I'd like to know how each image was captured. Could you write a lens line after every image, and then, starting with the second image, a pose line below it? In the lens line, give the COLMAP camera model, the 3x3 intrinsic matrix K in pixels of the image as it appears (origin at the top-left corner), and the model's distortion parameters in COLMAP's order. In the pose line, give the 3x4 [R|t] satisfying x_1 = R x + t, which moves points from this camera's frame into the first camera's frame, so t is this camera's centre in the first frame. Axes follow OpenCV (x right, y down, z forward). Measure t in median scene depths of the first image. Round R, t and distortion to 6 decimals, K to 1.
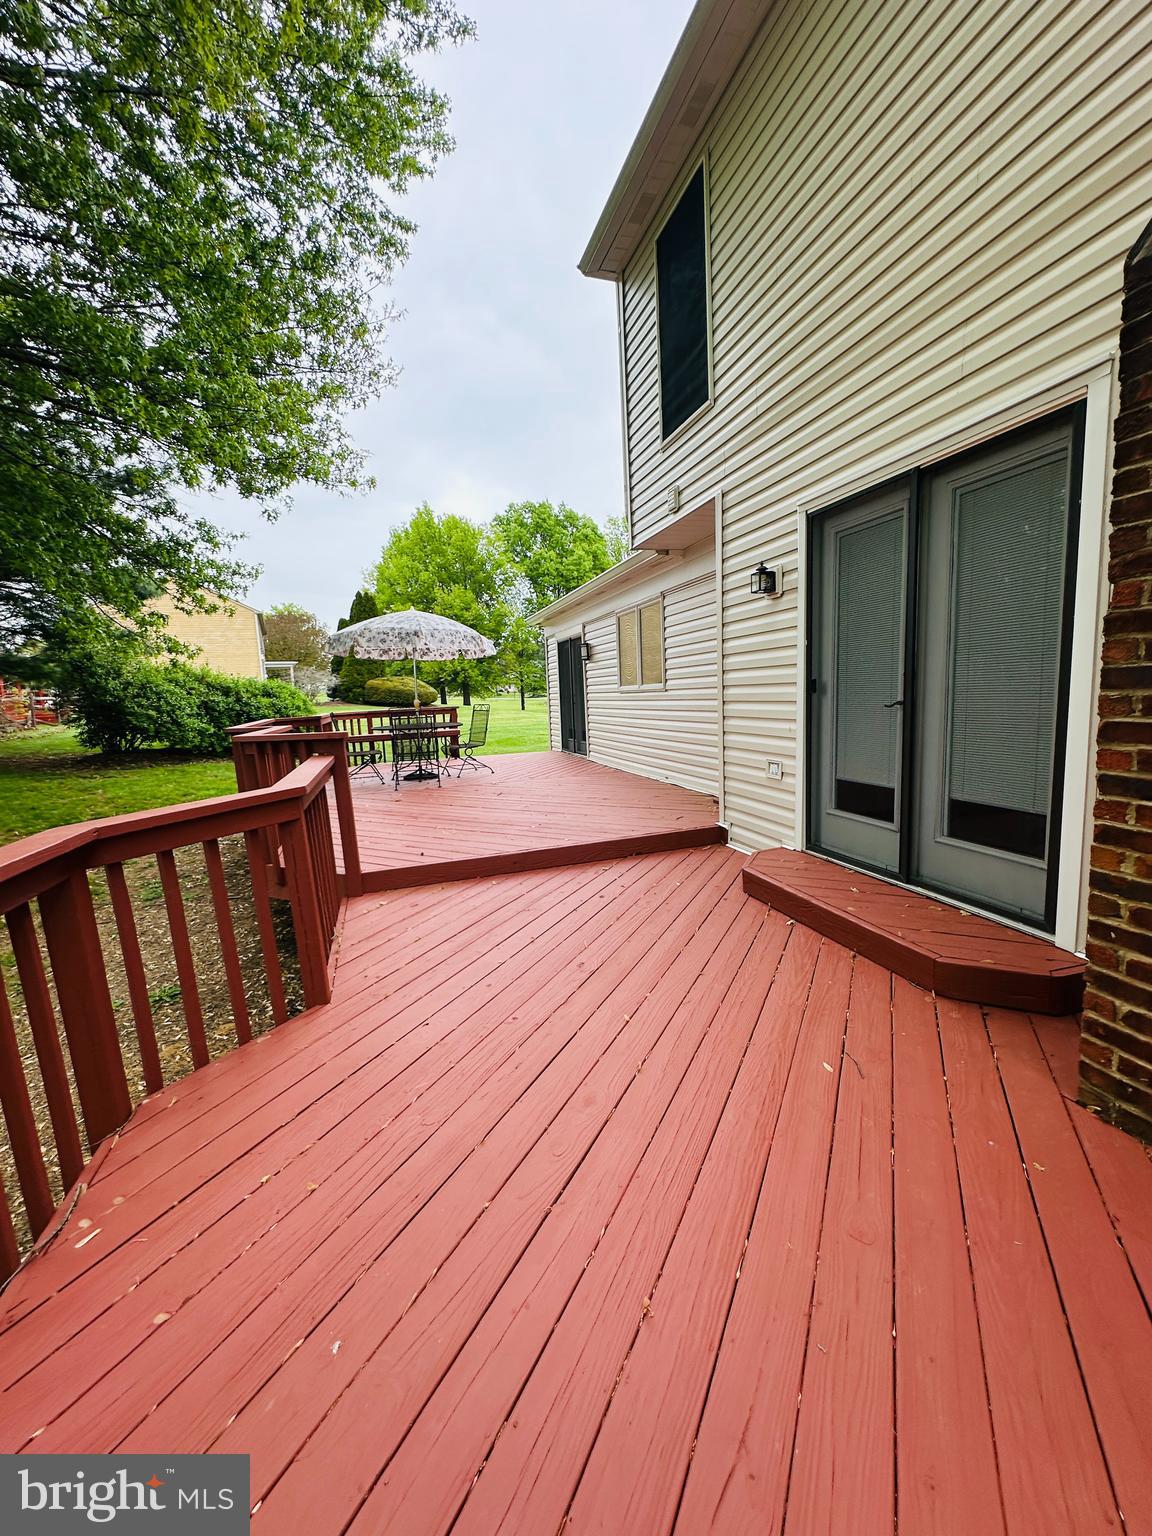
lens RADIAL K [[621.5, 0, 578.9], [0, 621.5, 763.5], [0, 0, 1]] dist [-0.000123, 0.000003]
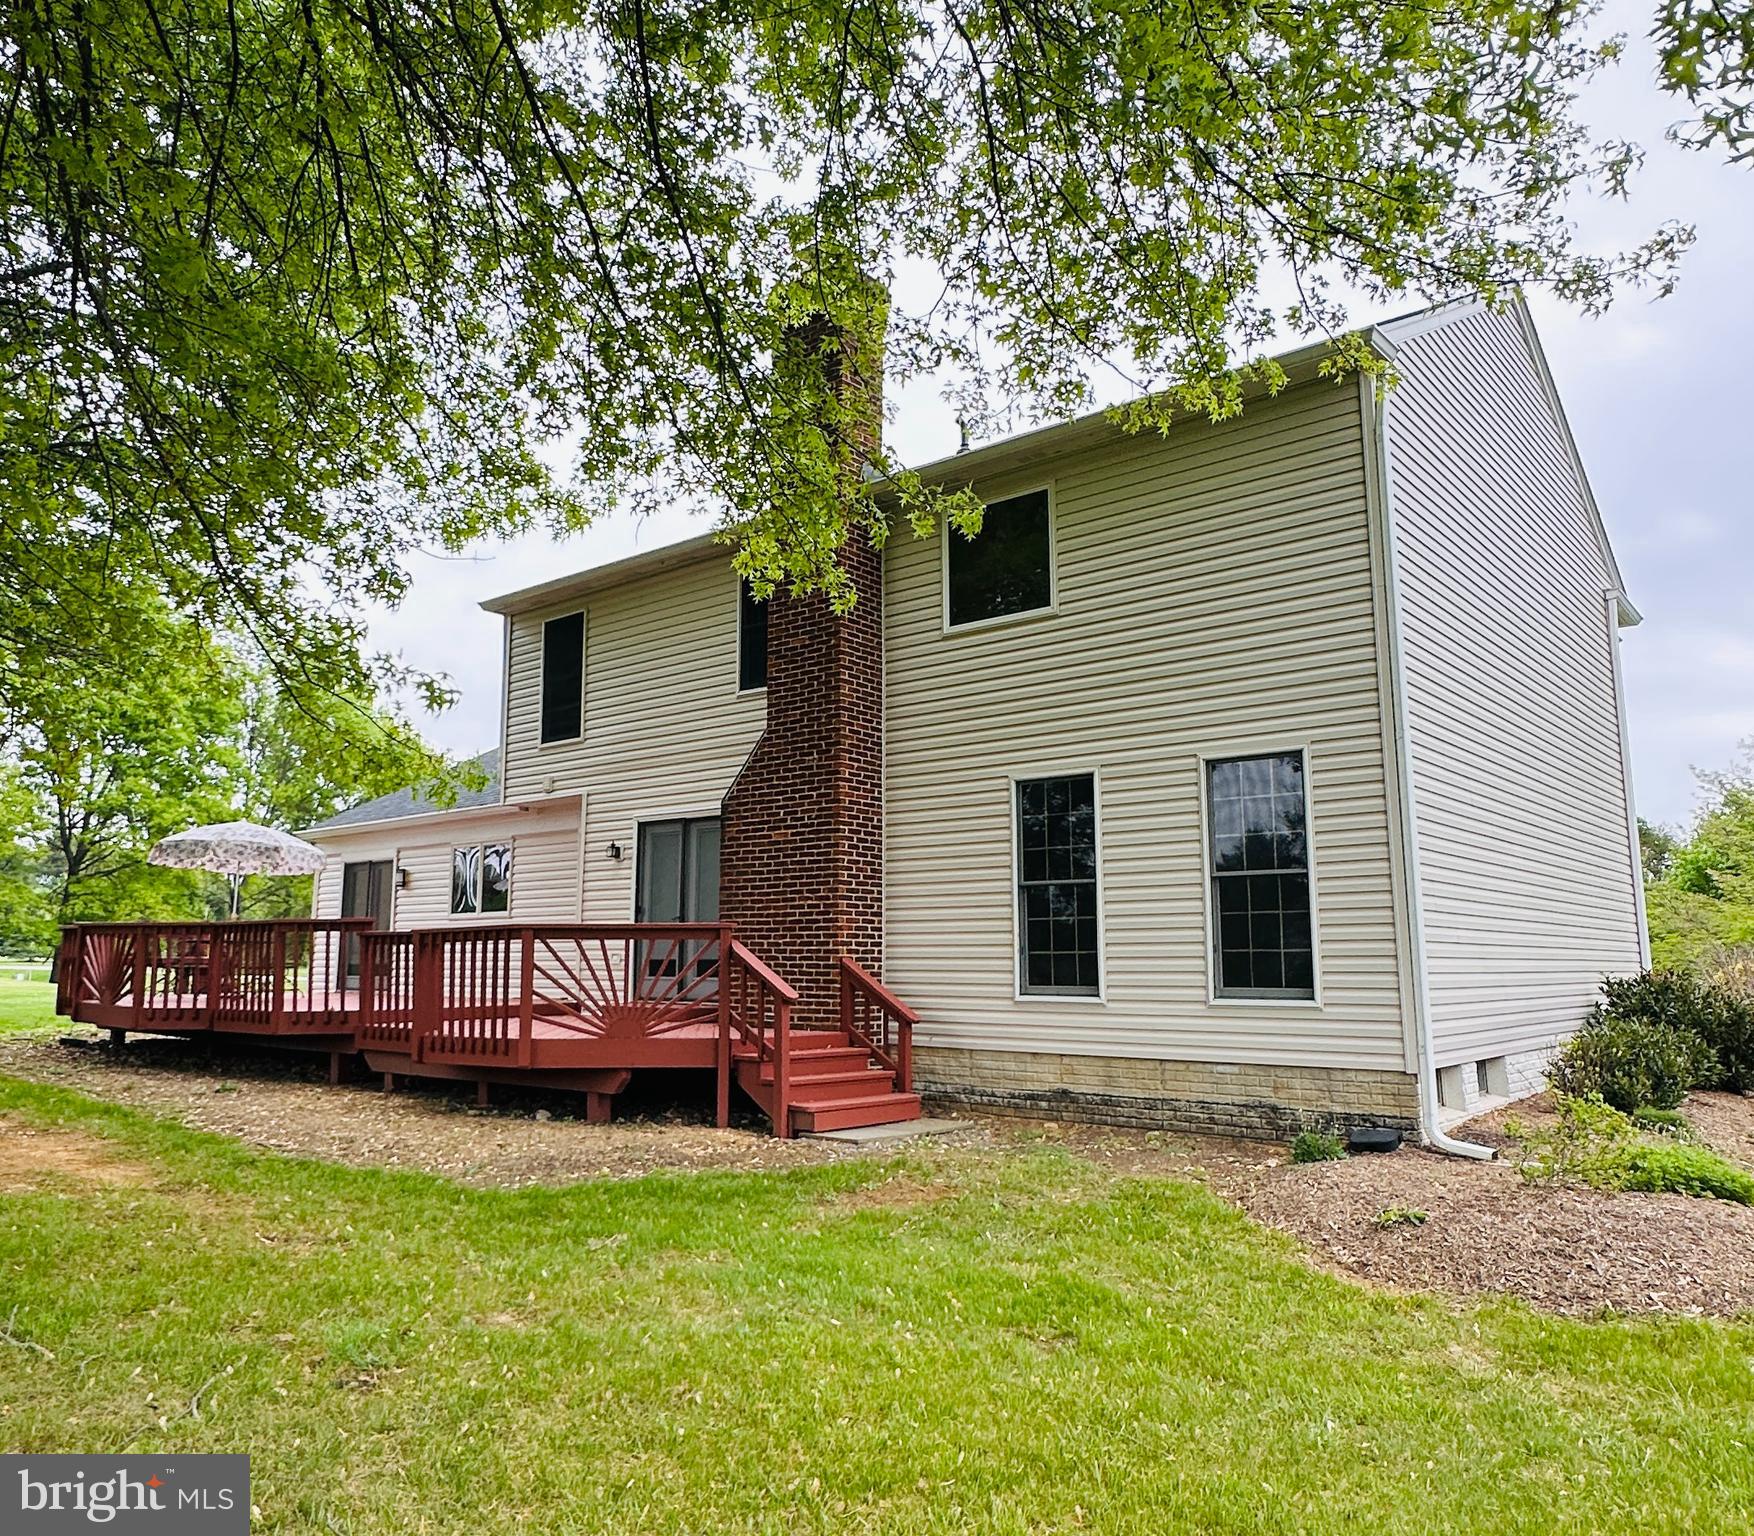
lens RADIAL K [[1312.6, 0, 876.8], [0, 1312.6, 767.9], [0, 0, 1]] dist [0.002458, 0.000044]
pose [[0.833739, 0.129079, 0.536860, -1.155526], [0.024487, 0.962691, -0.269492, 0.527436], [-0.551616, 0.237832, 0.799472, -2.560050]]
